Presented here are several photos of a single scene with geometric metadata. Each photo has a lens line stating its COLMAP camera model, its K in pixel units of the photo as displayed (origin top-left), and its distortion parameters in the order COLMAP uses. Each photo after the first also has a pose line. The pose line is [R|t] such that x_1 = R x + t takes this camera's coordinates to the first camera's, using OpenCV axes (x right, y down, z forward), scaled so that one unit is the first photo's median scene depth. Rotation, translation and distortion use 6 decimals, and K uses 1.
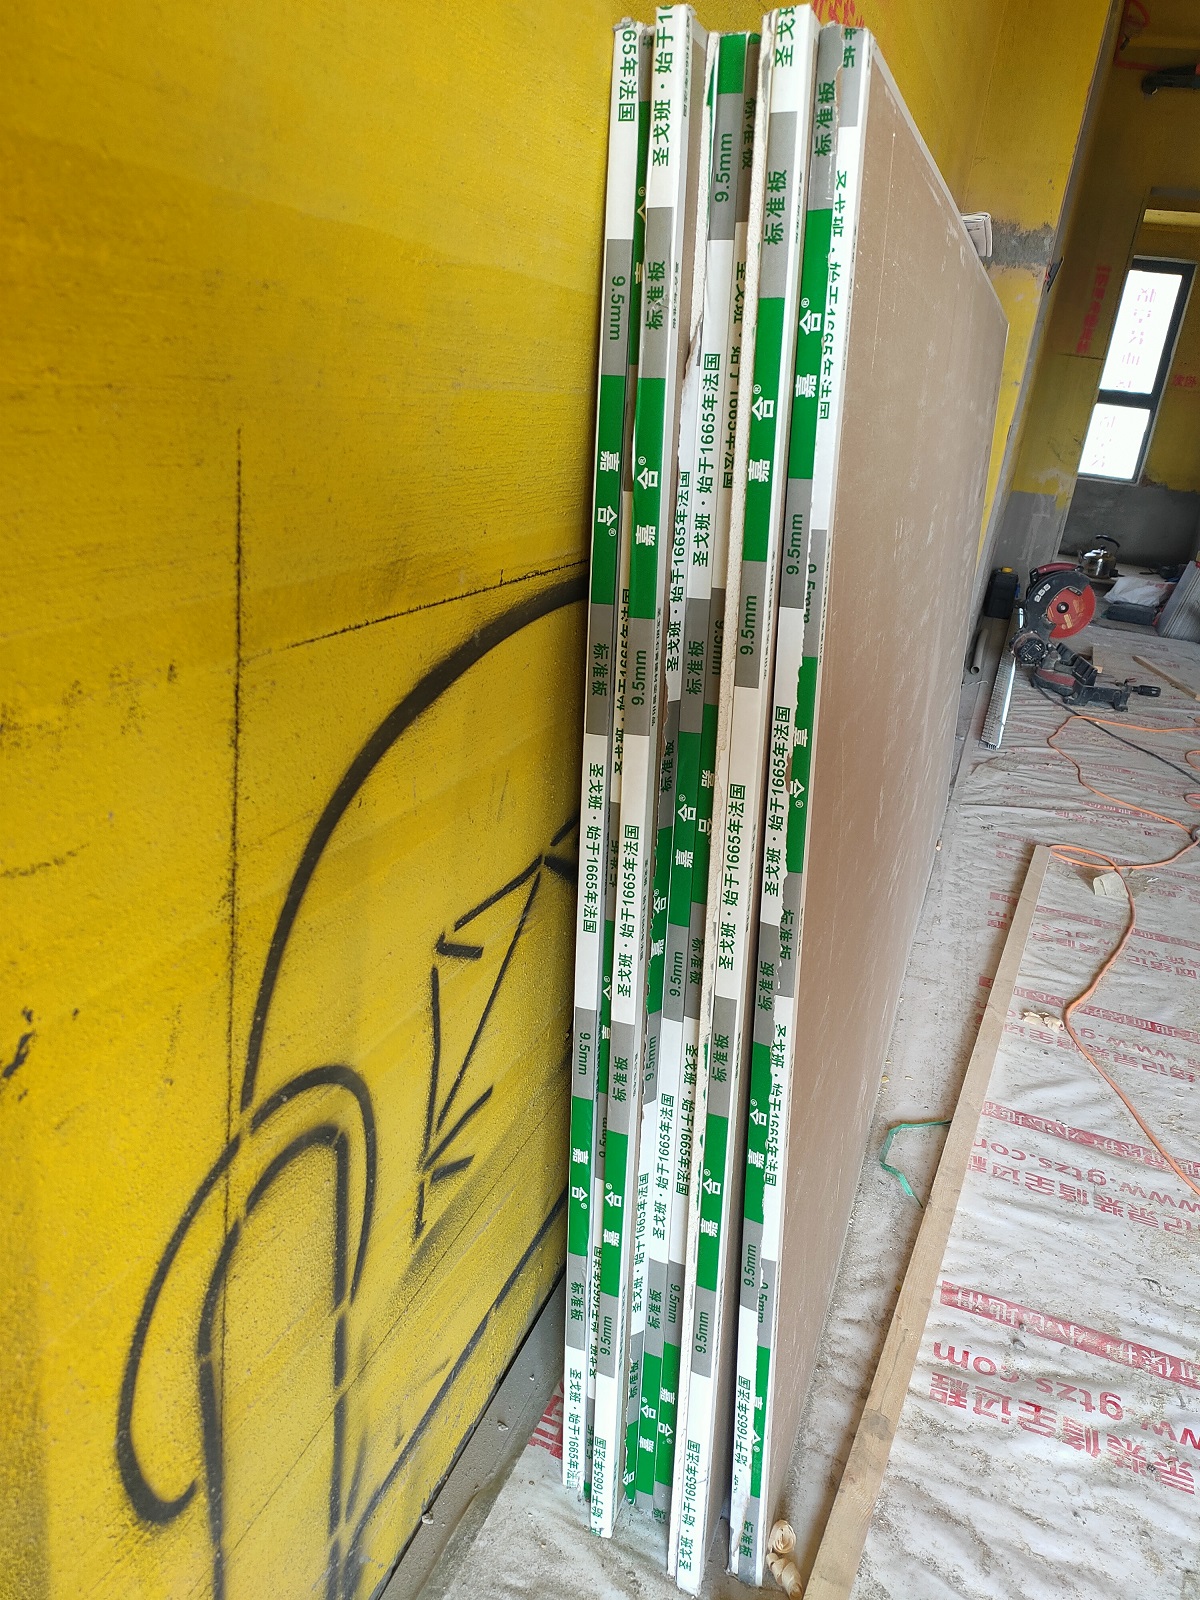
lens RADIAL K [[1206.7, 0, 605.4], [0, 1206.7, 804.1], [0, 0, 1]] dist [0.030716, -0.007966]
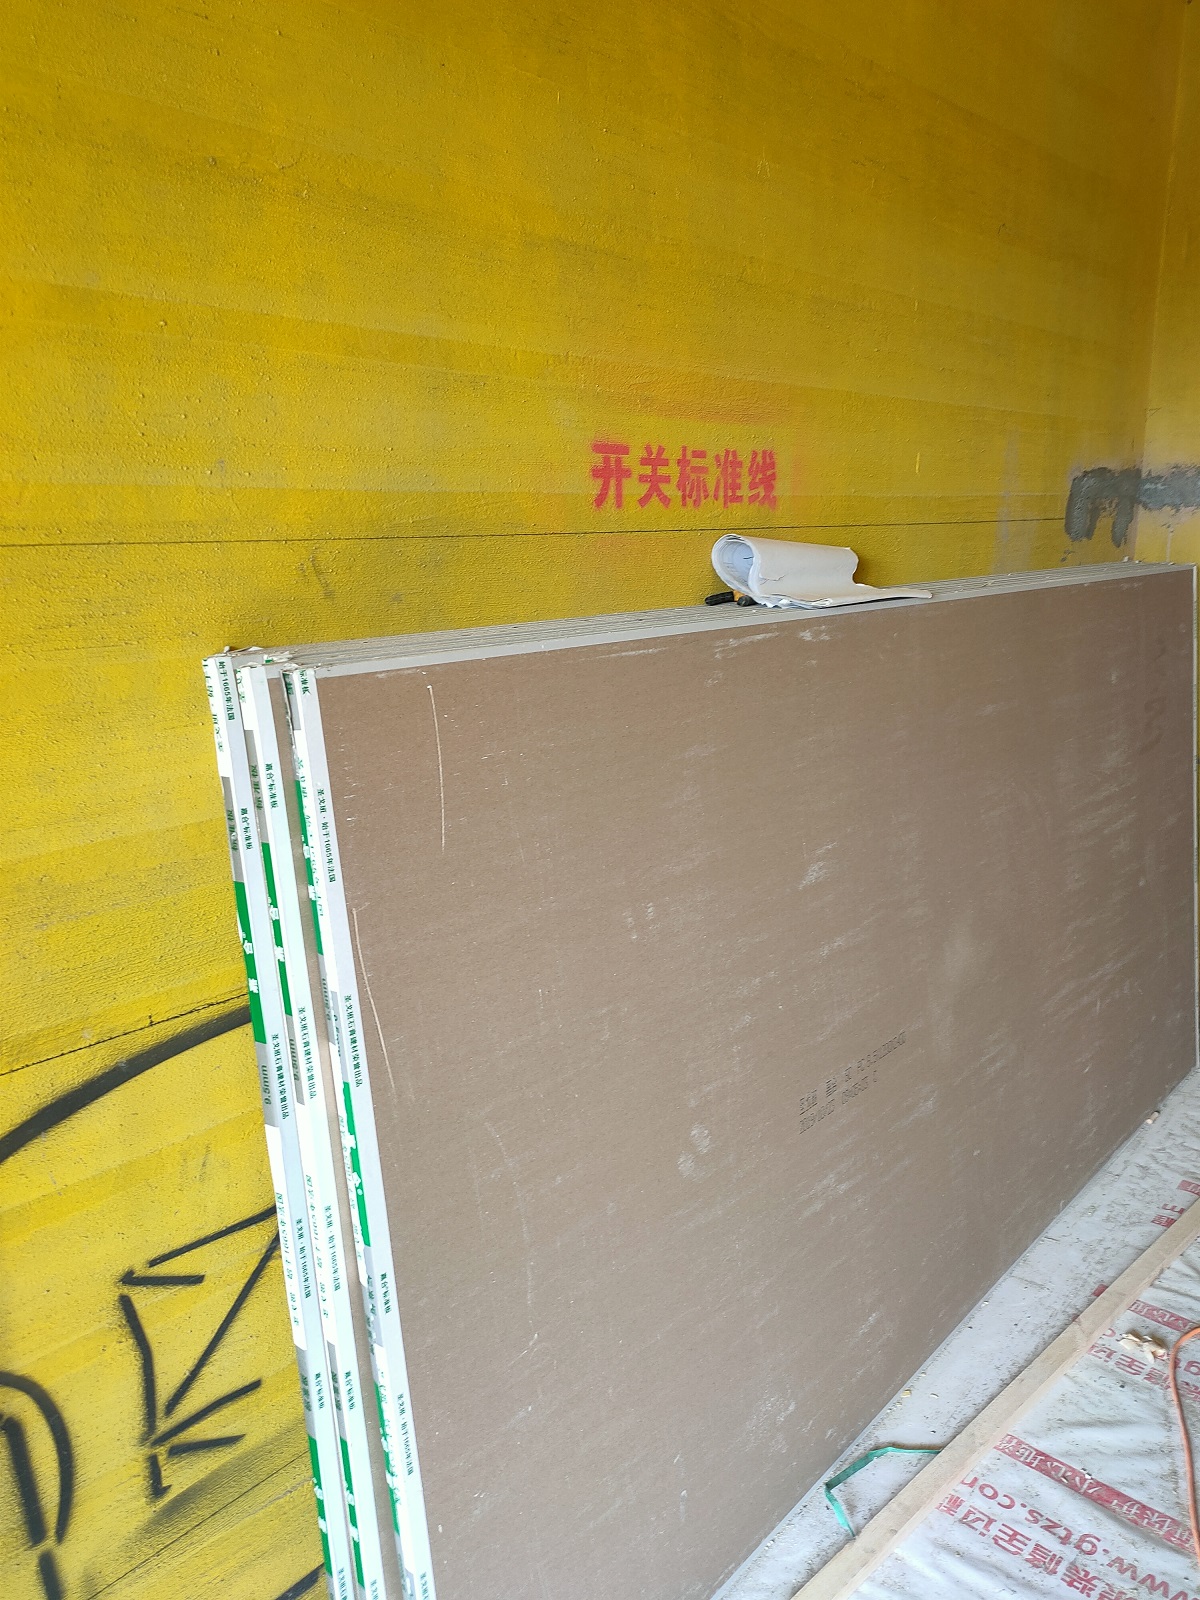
lens RADIAL K [[1206.7, 0, 613.6], [0, 1206.7, 802.3], [0, 0, 1]] dist [0.030716, -0.007966]
pose [[0.916932, -0.044864, -0.396513, 0.864949], [-0.012406, 0.989974, -0.140700, -0.214100], [0.398850, 0.133932, 0.907183, -0.114826]]
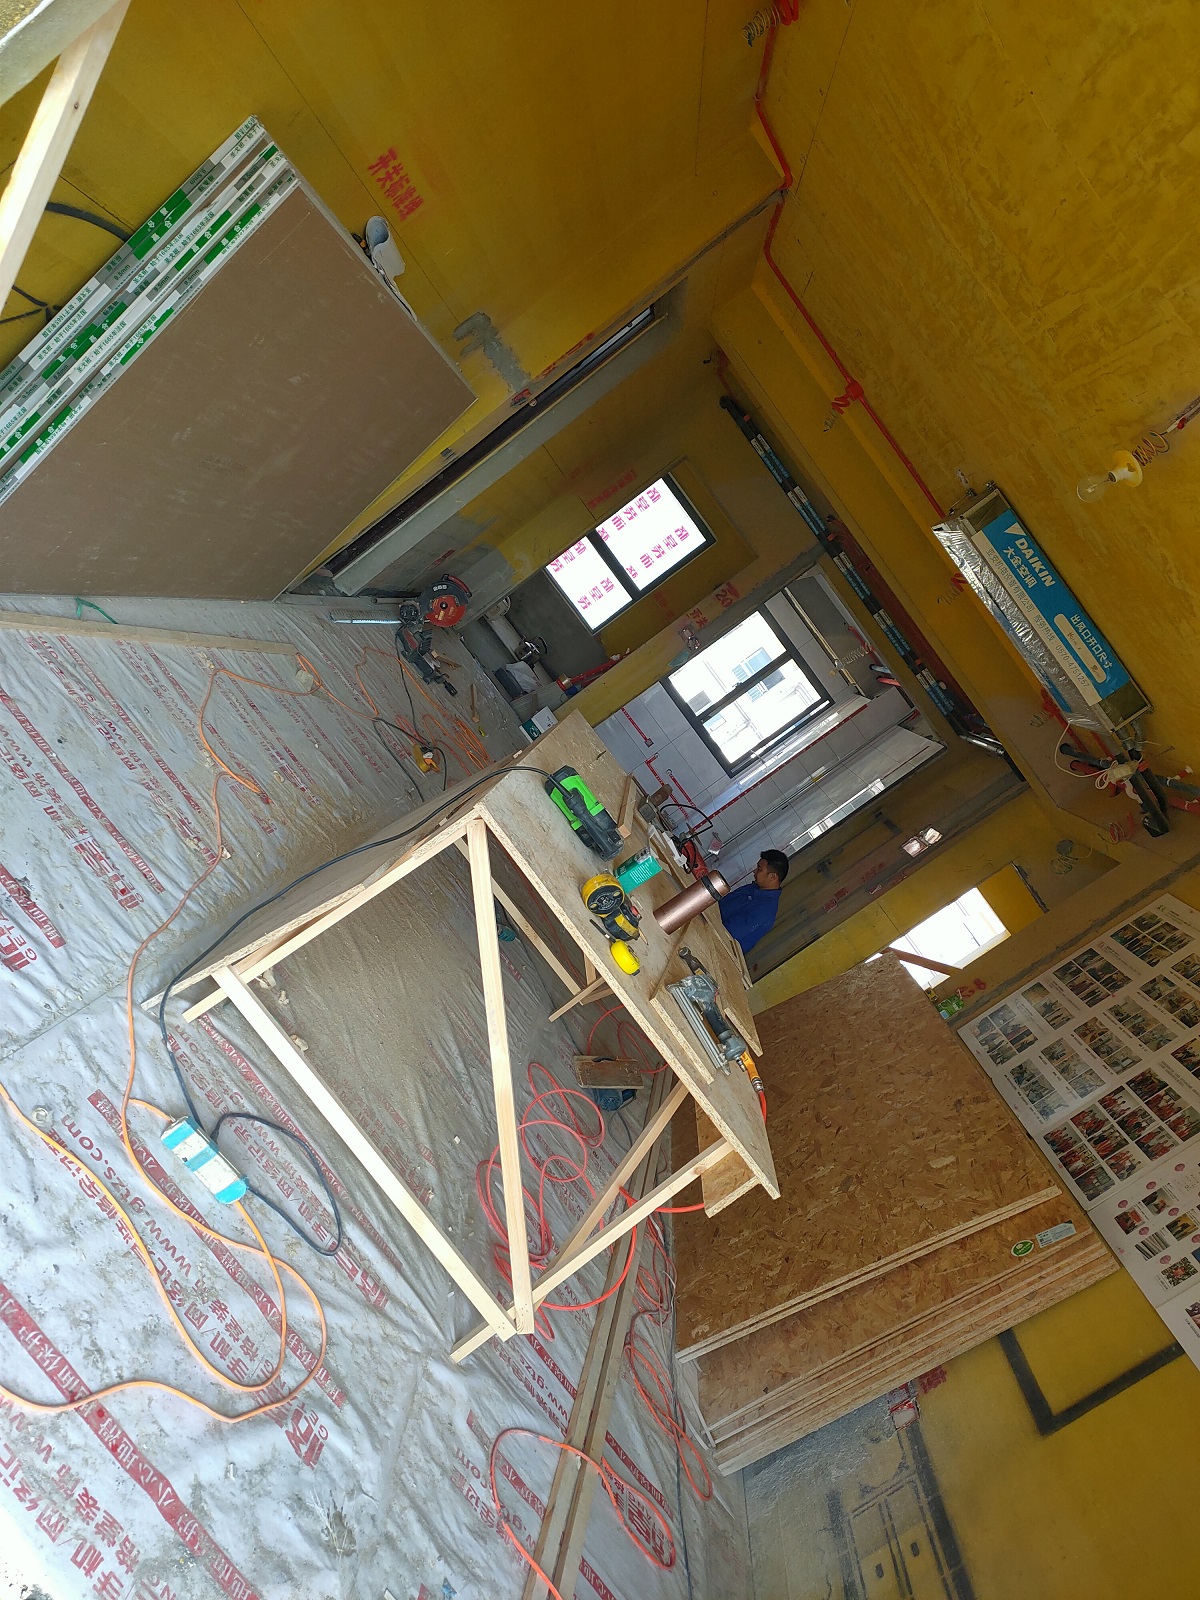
lens RADIAL K [[1206.7, 0, 598.1], [0, 1206.7, 800.5], [0, 0, 1]] dist [0.030716, -0.007966]
pose [[0.675745, 0.627278, 0.387158, 0.427412], [-0.629463, 0.764358, -0.139759, 0.510863], [-0.383595, -0.149260, 0.911360, -2.111814]]
